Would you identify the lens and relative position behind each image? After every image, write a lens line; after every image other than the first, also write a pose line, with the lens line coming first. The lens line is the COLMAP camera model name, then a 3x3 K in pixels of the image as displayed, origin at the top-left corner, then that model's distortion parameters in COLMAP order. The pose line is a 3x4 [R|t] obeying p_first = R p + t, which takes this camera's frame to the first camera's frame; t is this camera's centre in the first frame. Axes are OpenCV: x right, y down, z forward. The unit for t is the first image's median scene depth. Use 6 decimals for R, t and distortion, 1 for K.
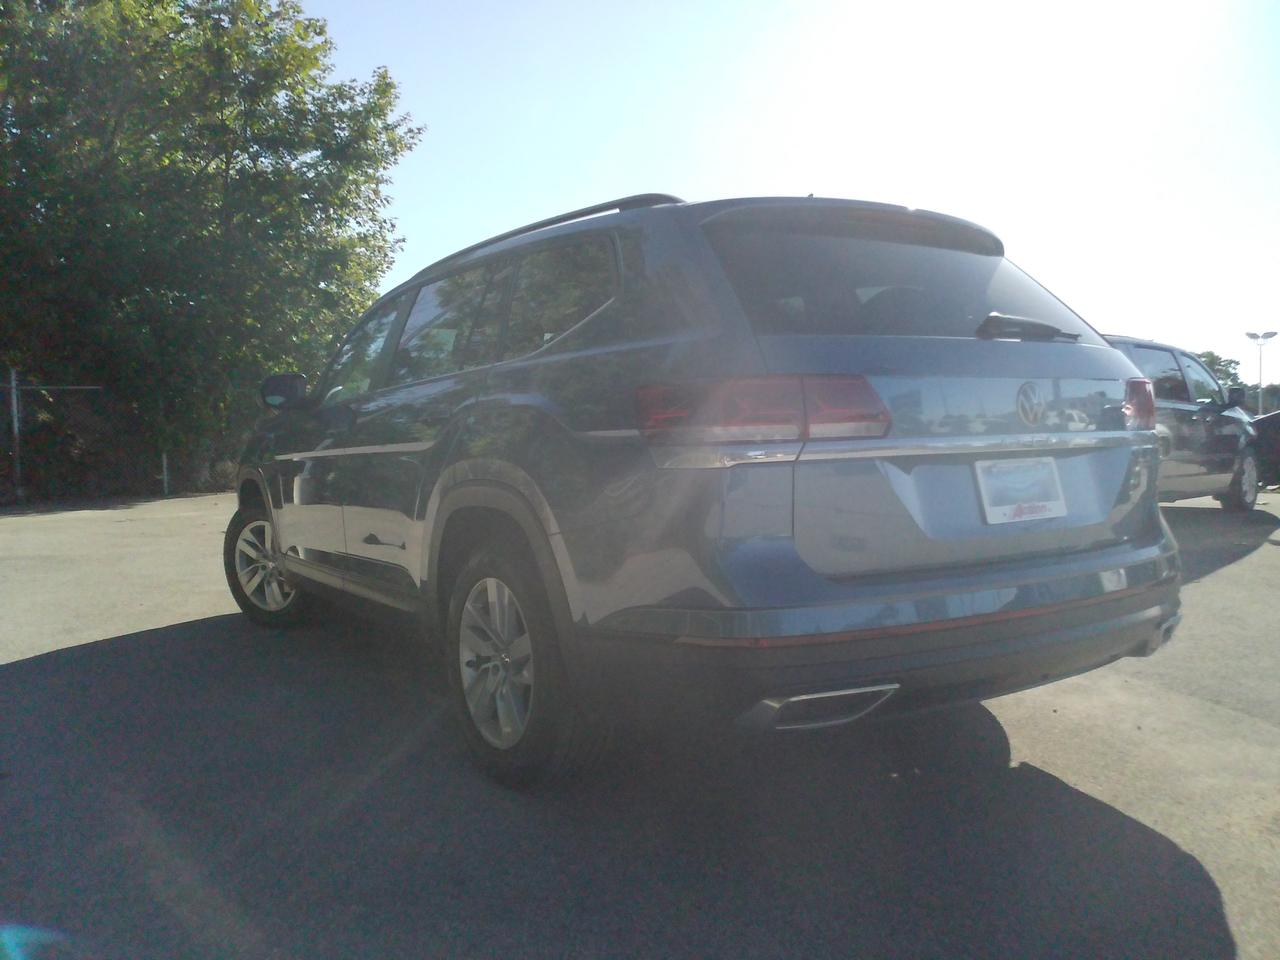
lens RADIAL K [[1007.1, 0, 638.3], [0, 1007.1, 481.3], [0, 0, 1]] dist [0.021803, -0.006402]
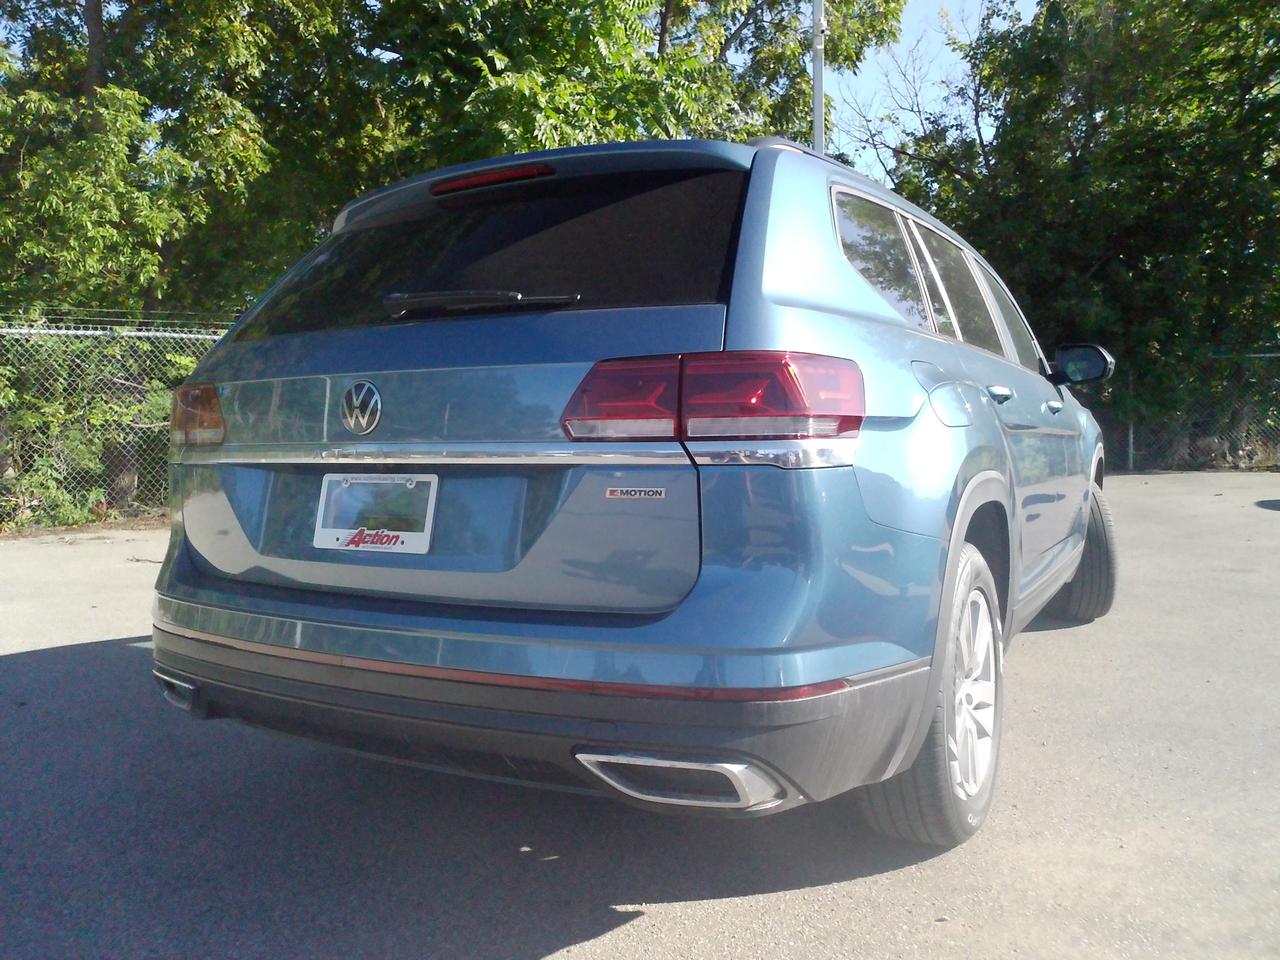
lens RADIAL K [[1007.1, 0, 638.3], [0, 1007.1, 481.3], [0, 0, 1]] dist [0.021803, -0.006402]
pose [[0.449351, 0.059596, -0.891365, 0.961166], [-0.031440, 0.998209, 0.050890, -0.051489], [0.892802, 0.005157, 0.450420, 0.671701]]
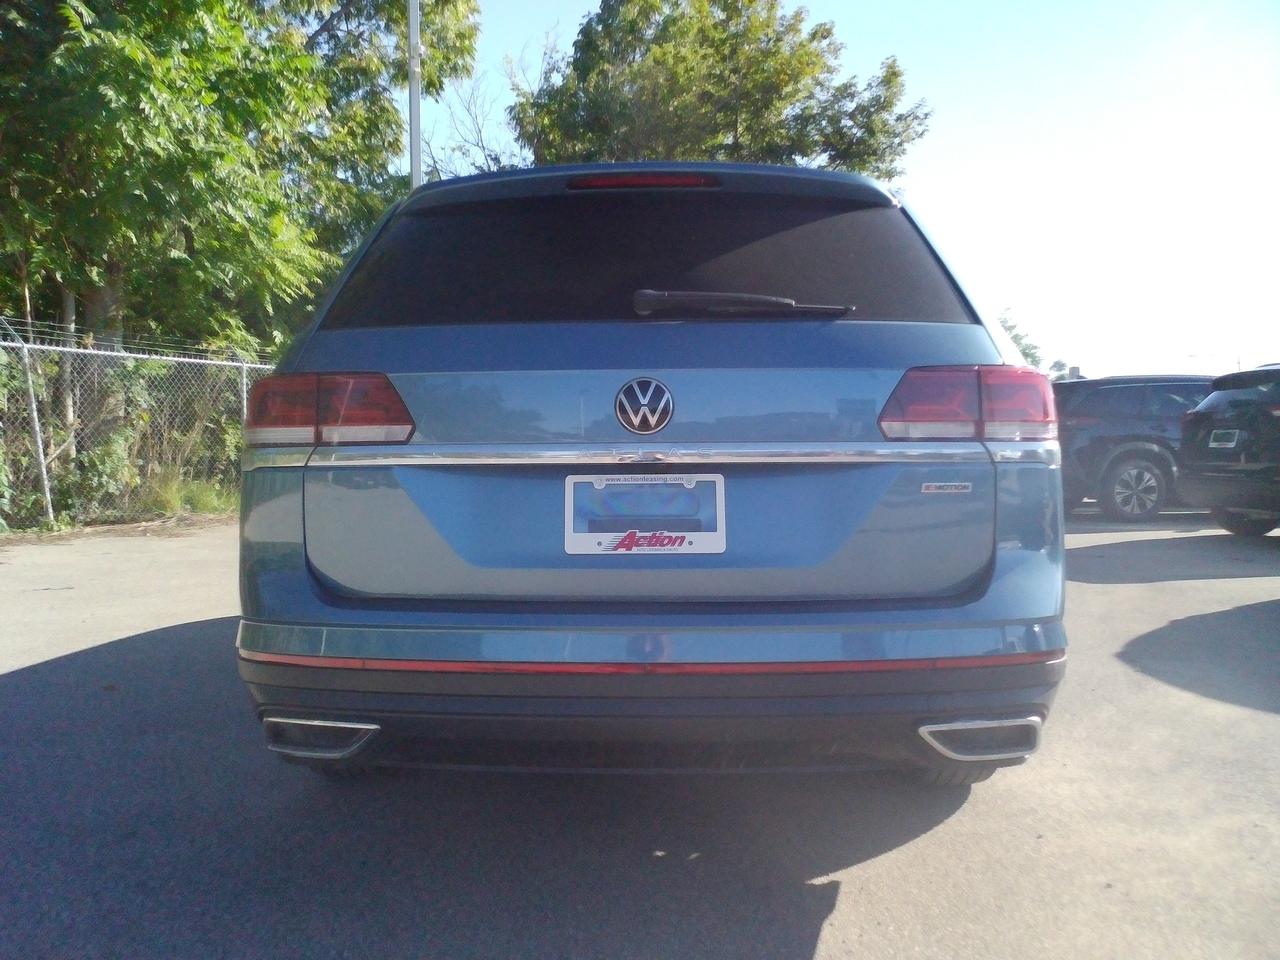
lens RADIAL K [[1011.9, 0, 584.0], [0, 1011.9, 484.2], [0, 0, 1]] dist [0.024350, -0.008046]
pose [[0.825525, 0.038100, -0.563078, 0.630575], [-0.036660, 0.999232, 0.013865, -0.019029], [0.563174, 0.009196, 0.826287, 0.271341]]
